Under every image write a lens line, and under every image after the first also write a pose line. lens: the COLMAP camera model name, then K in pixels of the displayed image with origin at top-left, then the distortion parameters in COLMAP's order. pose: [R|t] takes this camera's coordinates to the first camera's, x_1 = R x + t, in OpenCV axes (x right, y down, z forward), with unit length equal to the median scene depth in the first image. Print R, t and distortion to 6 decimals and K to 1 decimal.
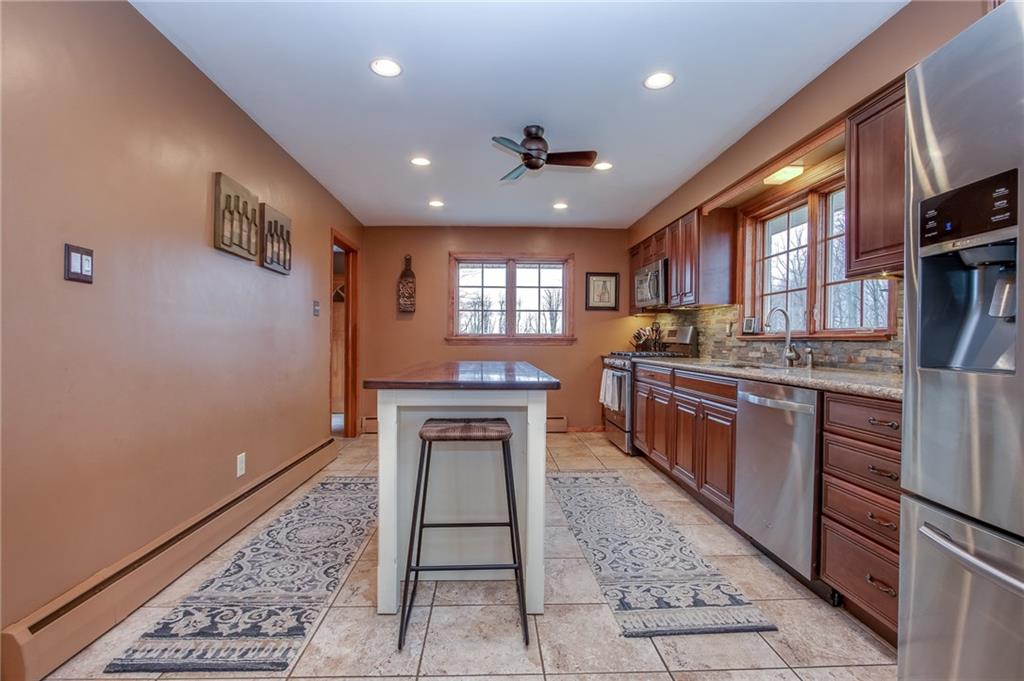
lens RADIAL K [[474.7, 0, 509.3], [0, 474.7, 338.6], [0, 0, 1]] dist [-0.004771, 0.002057]
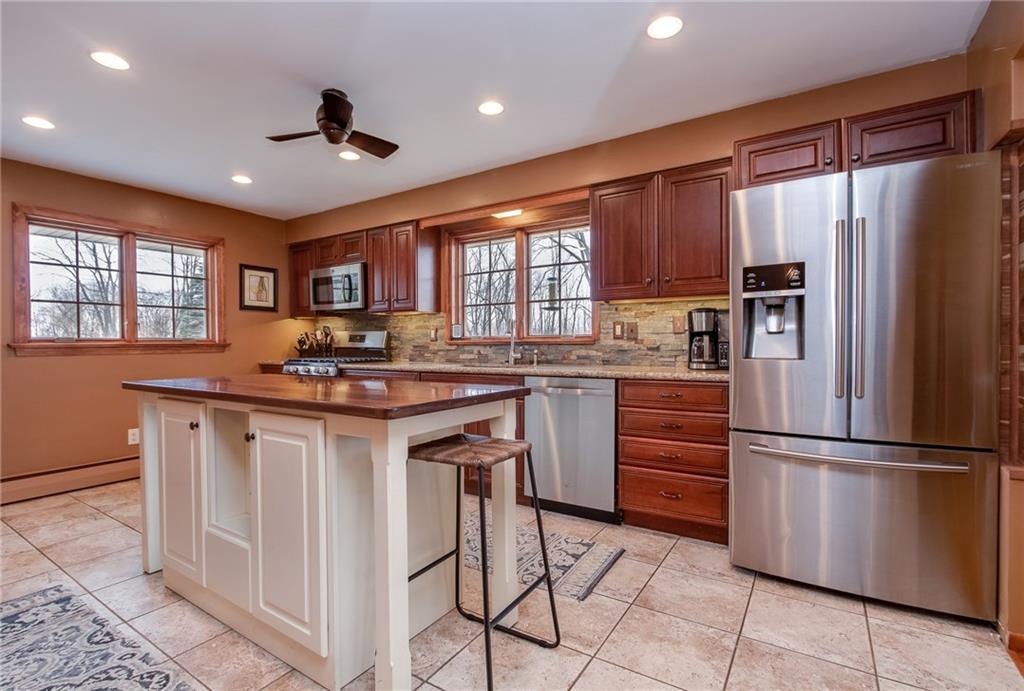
lens RADIAL K [[480.9, 0, 498.5], [0, 480.9, 346.6], [0, 0, 1]] dist [-0.015796, 0.002383]
pose [[0.587870, -0.014125, 0.808832, -0.437135], [0.006492, 0.999898, 0.012743, -0.006054], [-0.808929, -0.002241, 0.587902, 0.255395]]
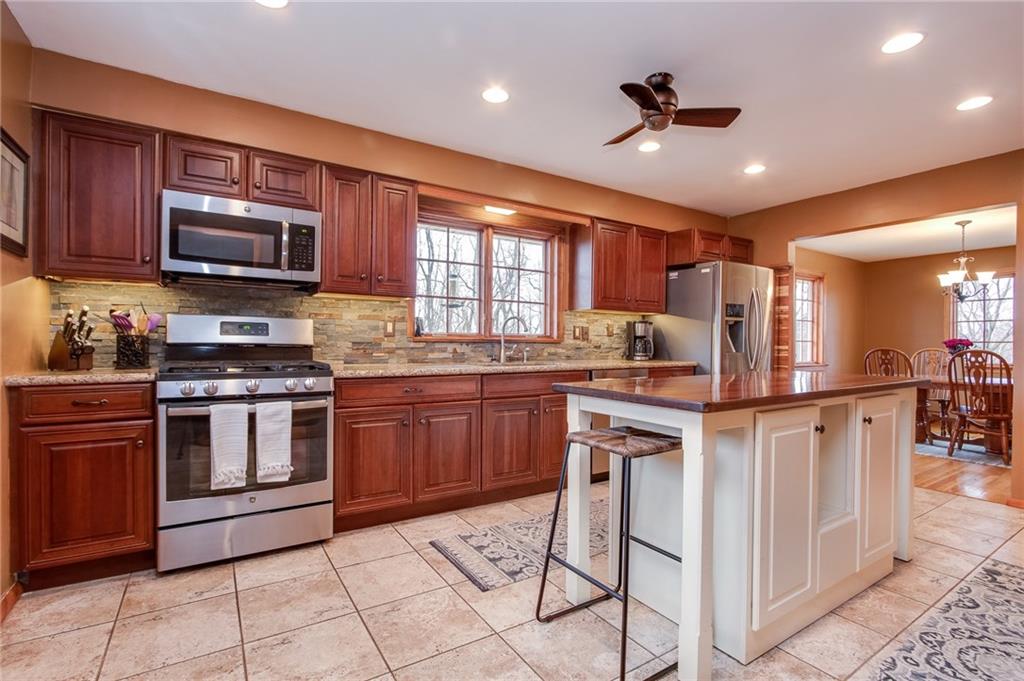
lens RADIAL K [[474.7, 0, 510.0], [0, 474.7, 344.3], [0, 0, 1]] dist [-0.004771, 0.002057]
pose [[-0.506662, -0.016808, 0.861981, -0.476310], [-0.016765, 0.999813, 0.009641, -0.002926], [-0.861982, -0.009566, -0.506849, 1.506788]]
